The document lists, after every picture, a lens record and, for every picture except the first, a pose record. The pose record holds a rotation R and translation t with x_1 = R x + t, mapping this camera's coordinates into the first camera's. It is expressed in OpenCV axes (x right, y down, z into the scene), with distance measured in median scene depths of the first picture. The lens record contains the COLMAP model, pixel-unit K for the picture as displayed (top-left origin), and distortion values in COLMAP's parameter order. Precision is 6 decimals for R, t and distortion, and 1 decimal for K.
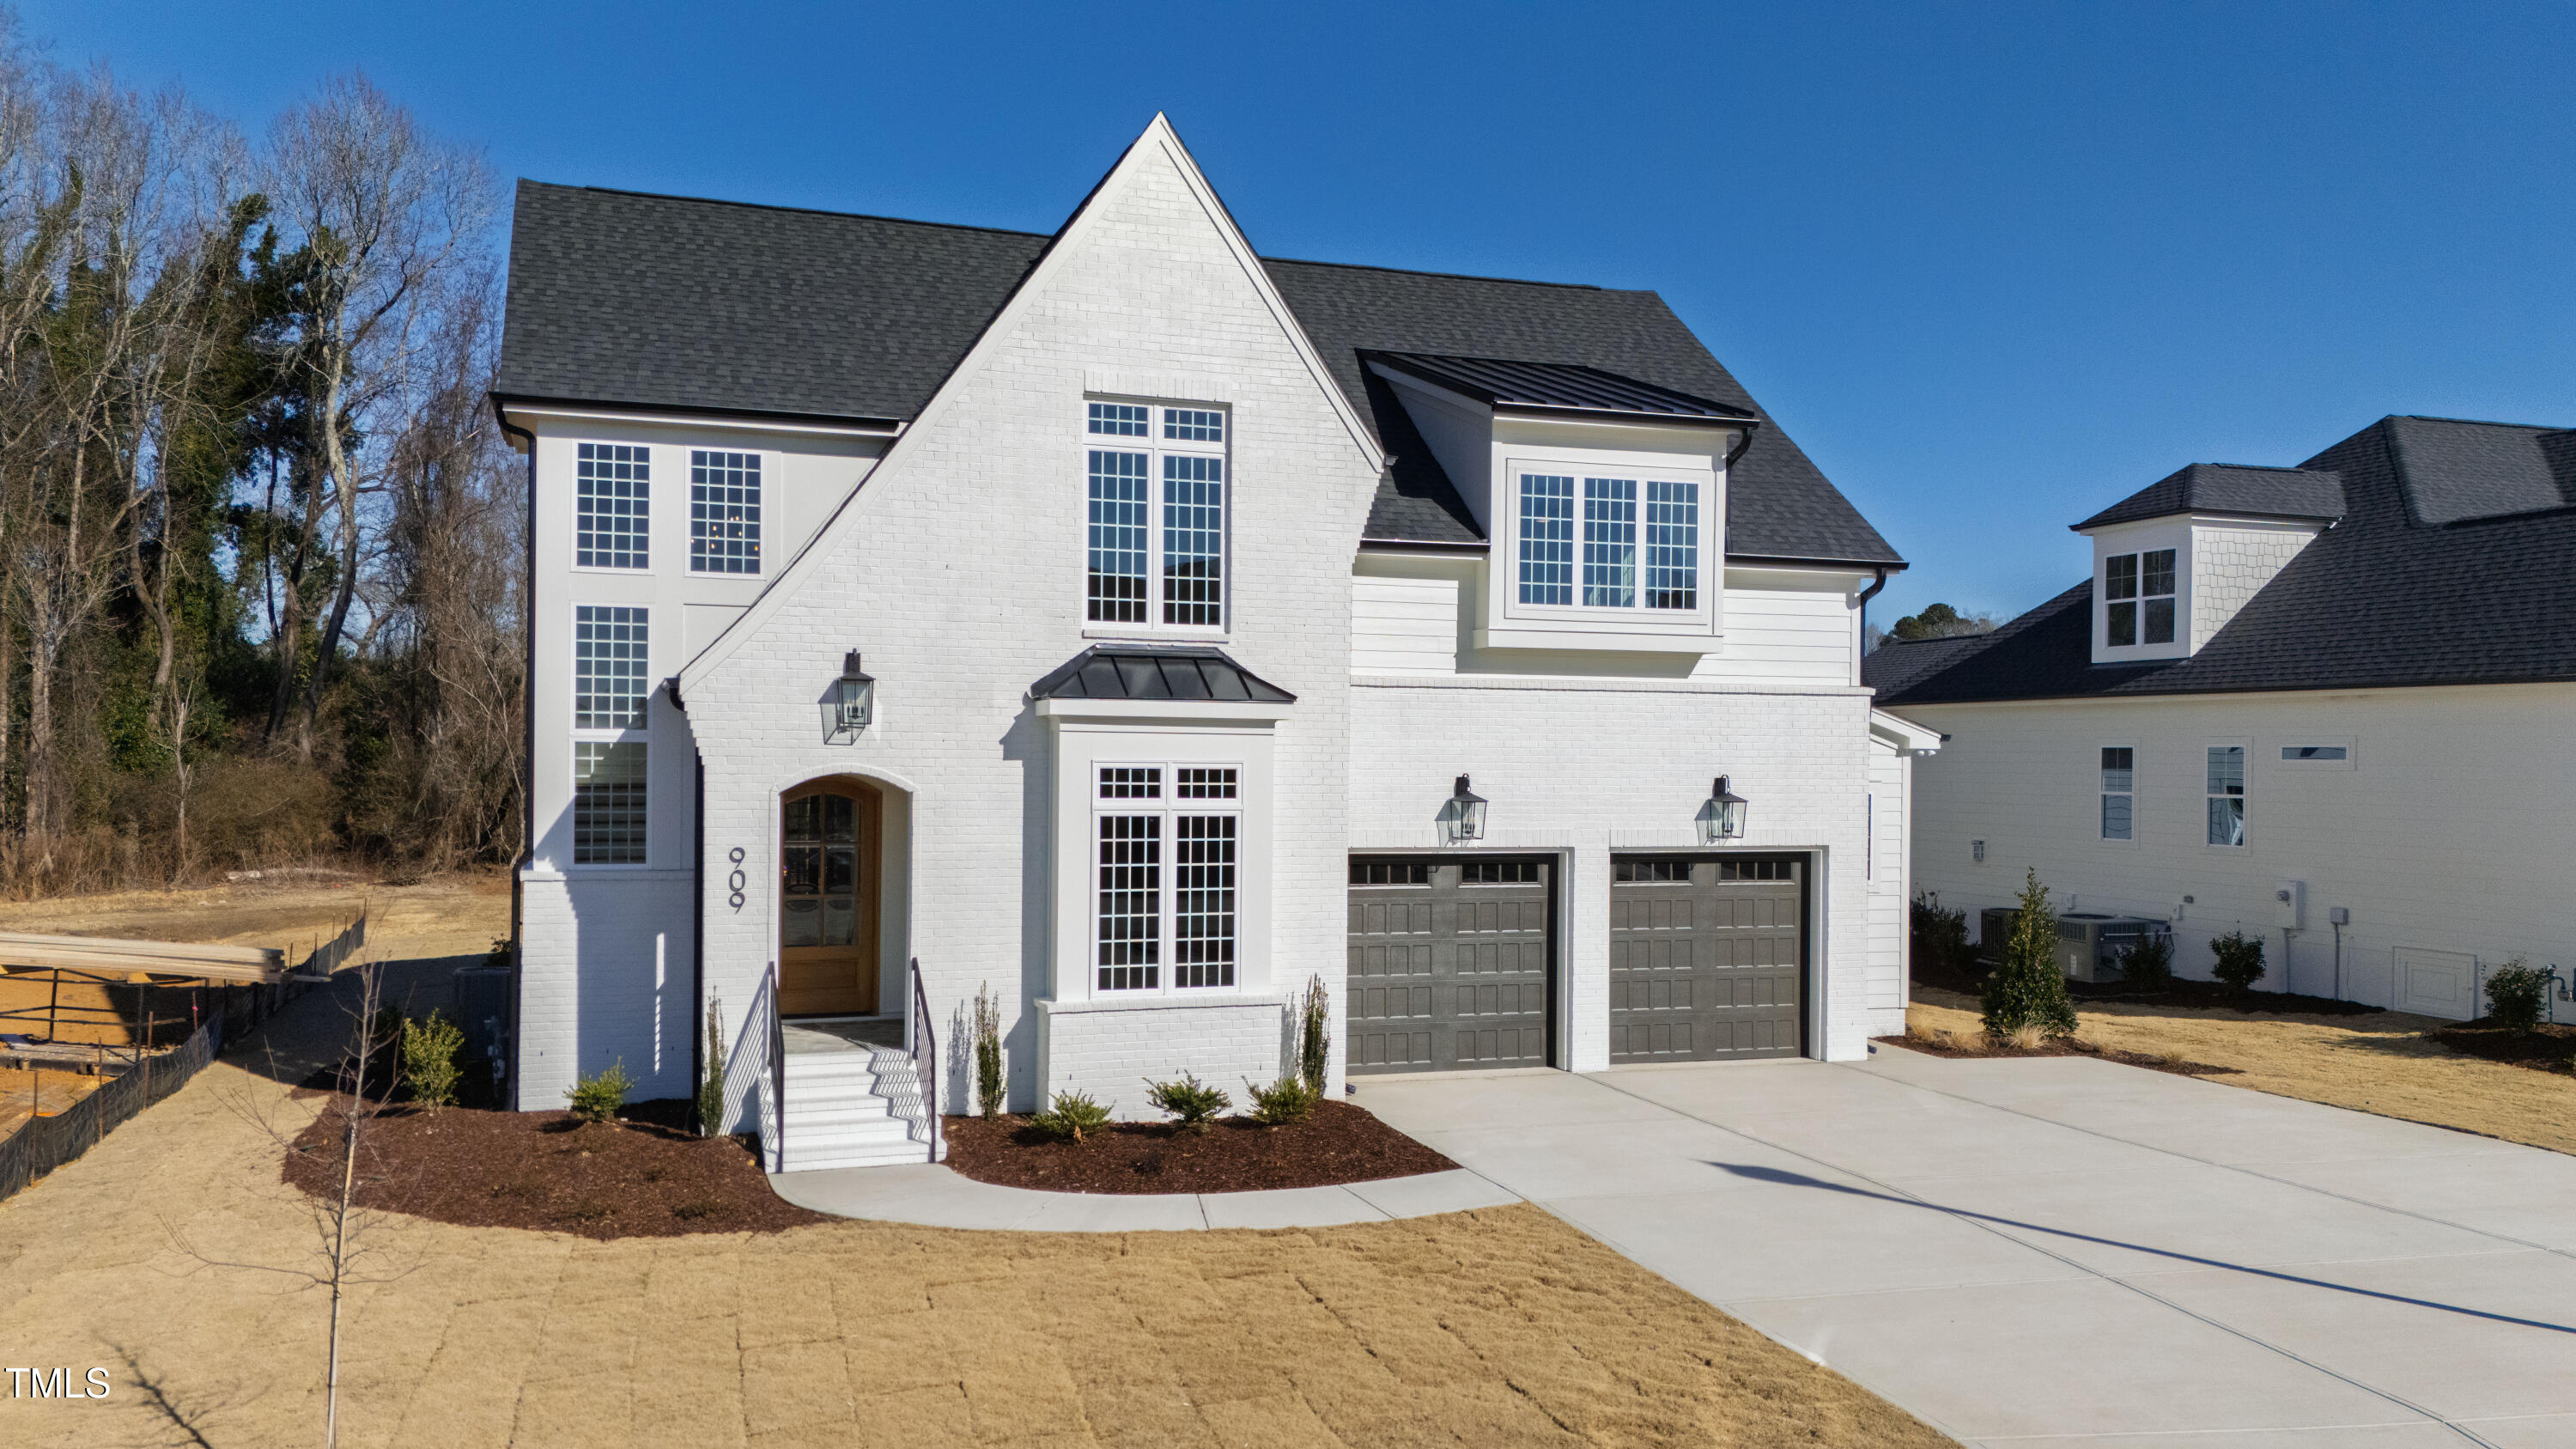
lens RADIAL K [[1997.4, 0, 1303.8], [0, 1997.4, 756.3], [0, 0, 1]] dist [0.129980, -0.173981]
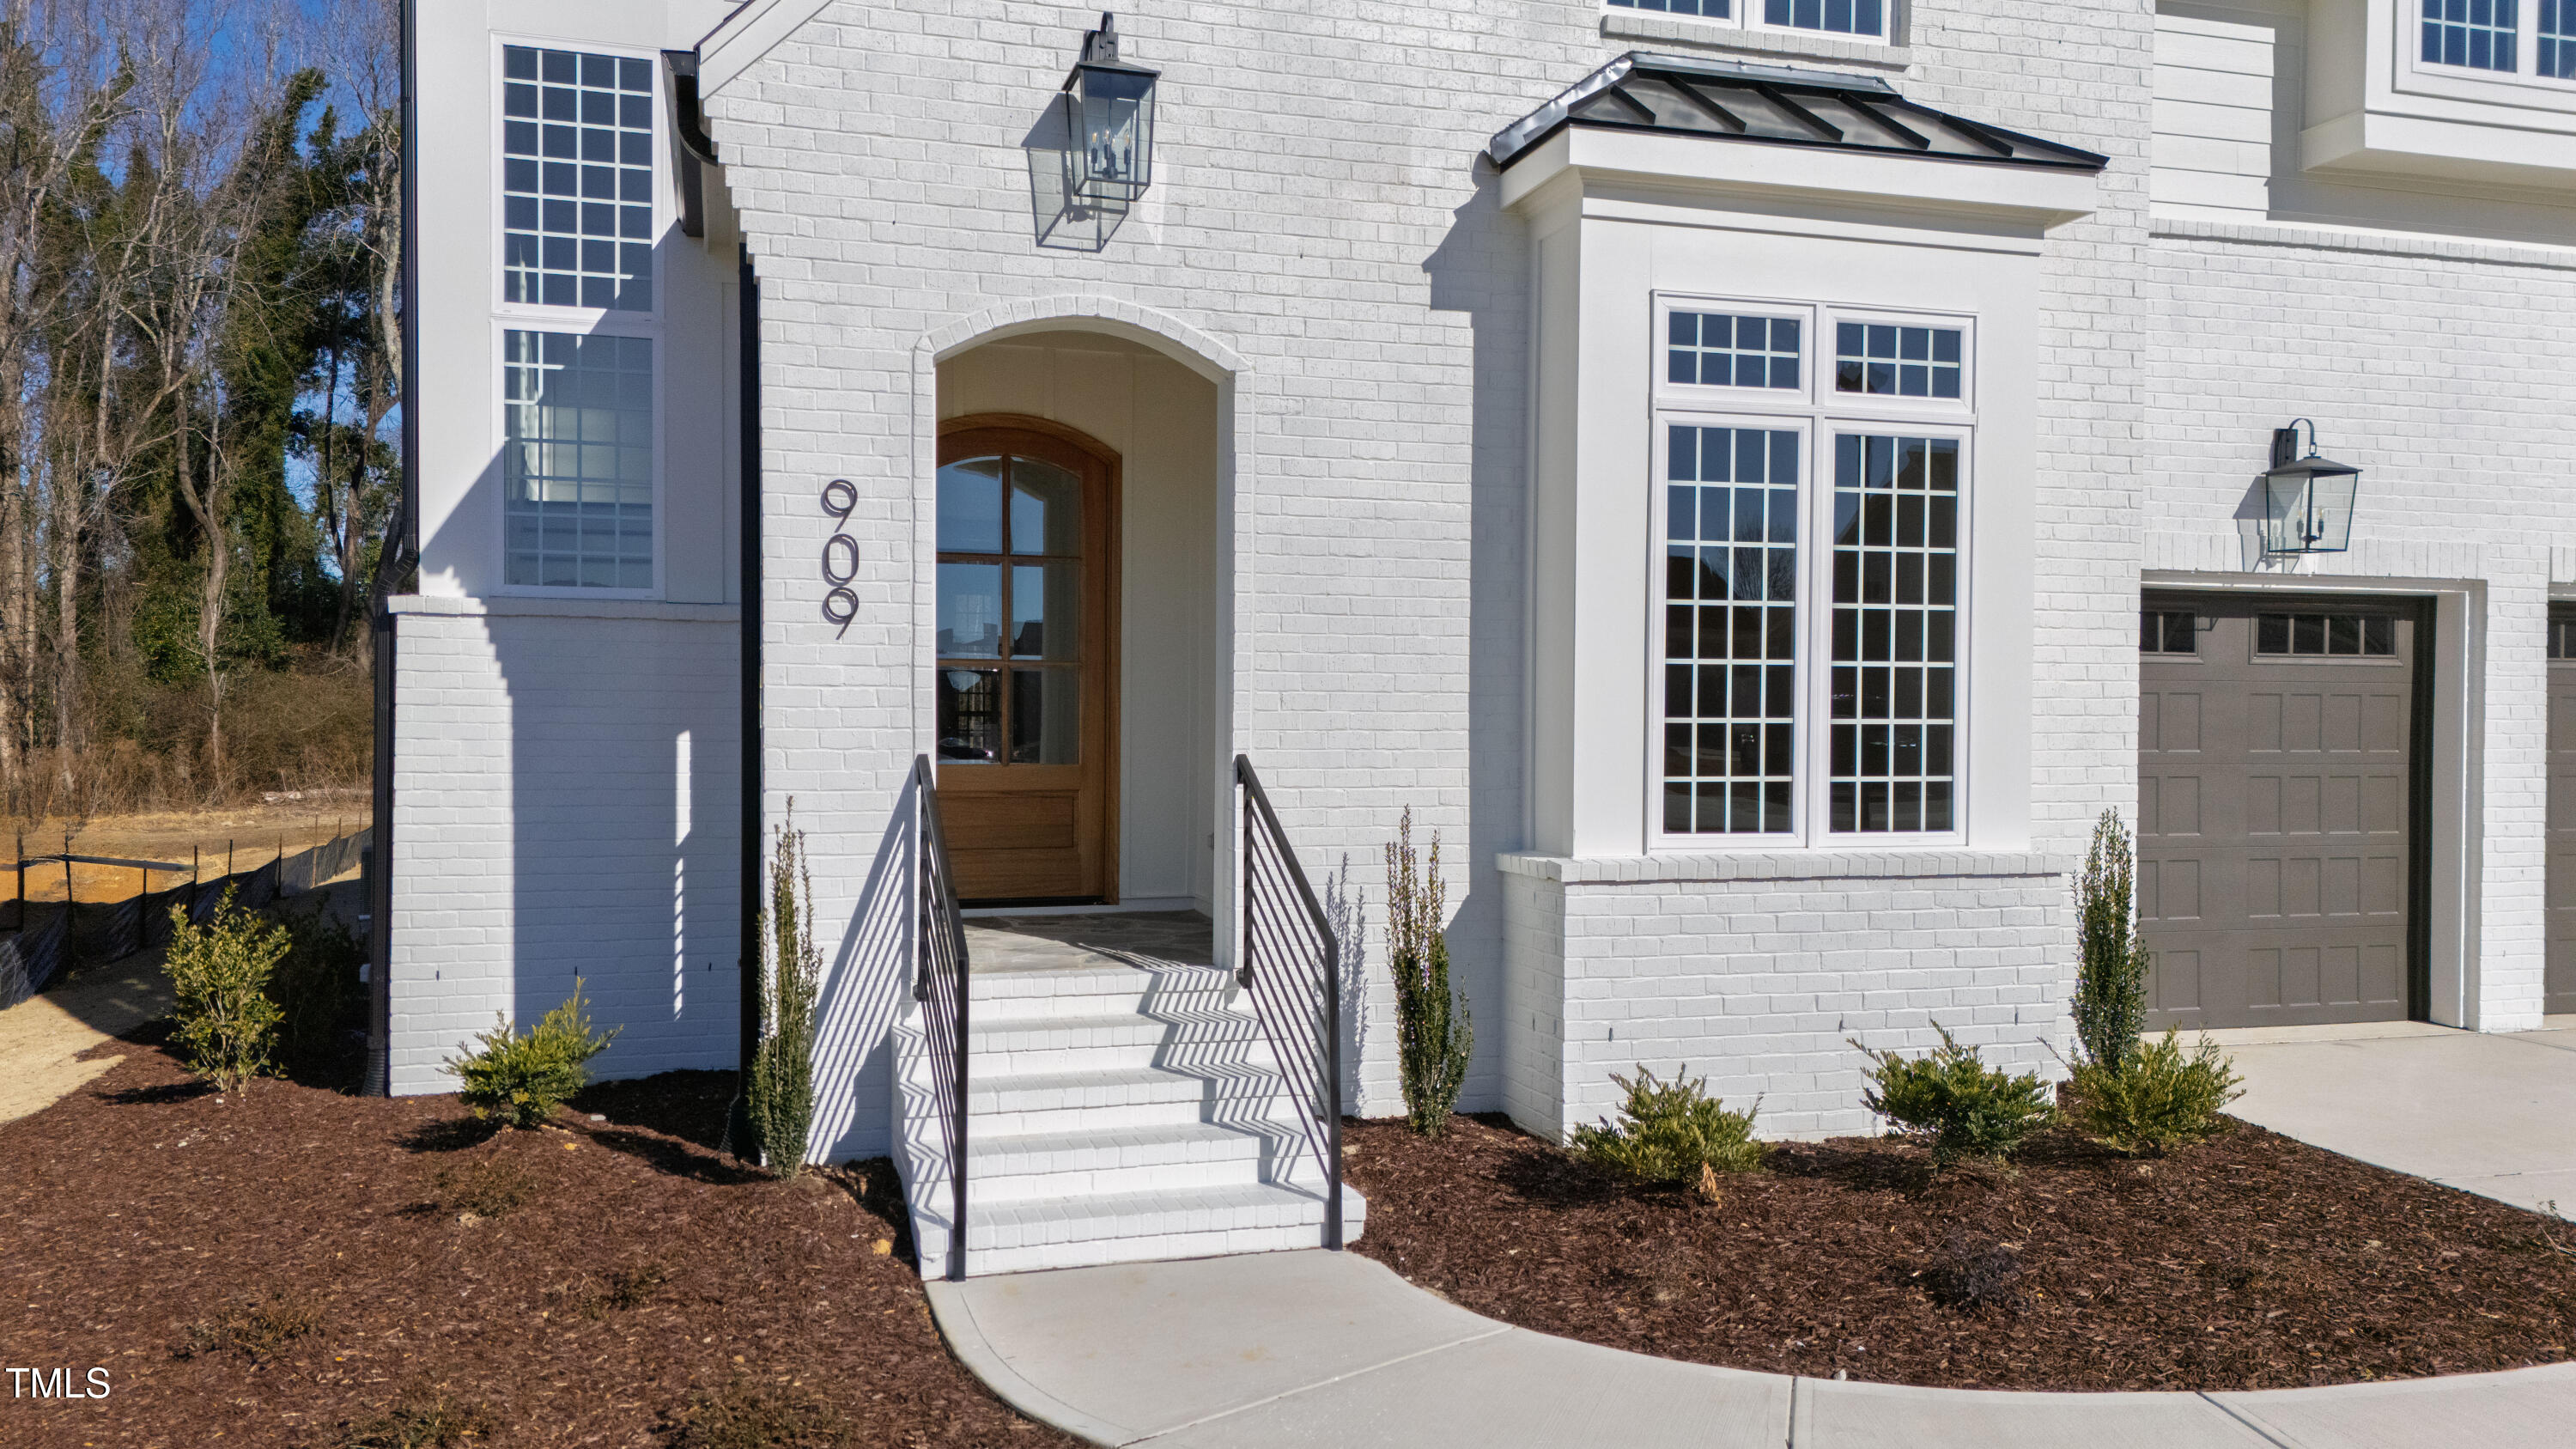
lens RADIAL K [[1937.4, 0, 1262.7], [0, 1937.4, 731.8], [0, 0, 1]] dist [0.105374, -0.133142]
pose [[0.998604, -0.002763, -0.052754, -0.160564], [0.003091, 0.999976, 0.006132, 0.089146], [0.052735, -0.006287, 0.998589, 0.560334]]
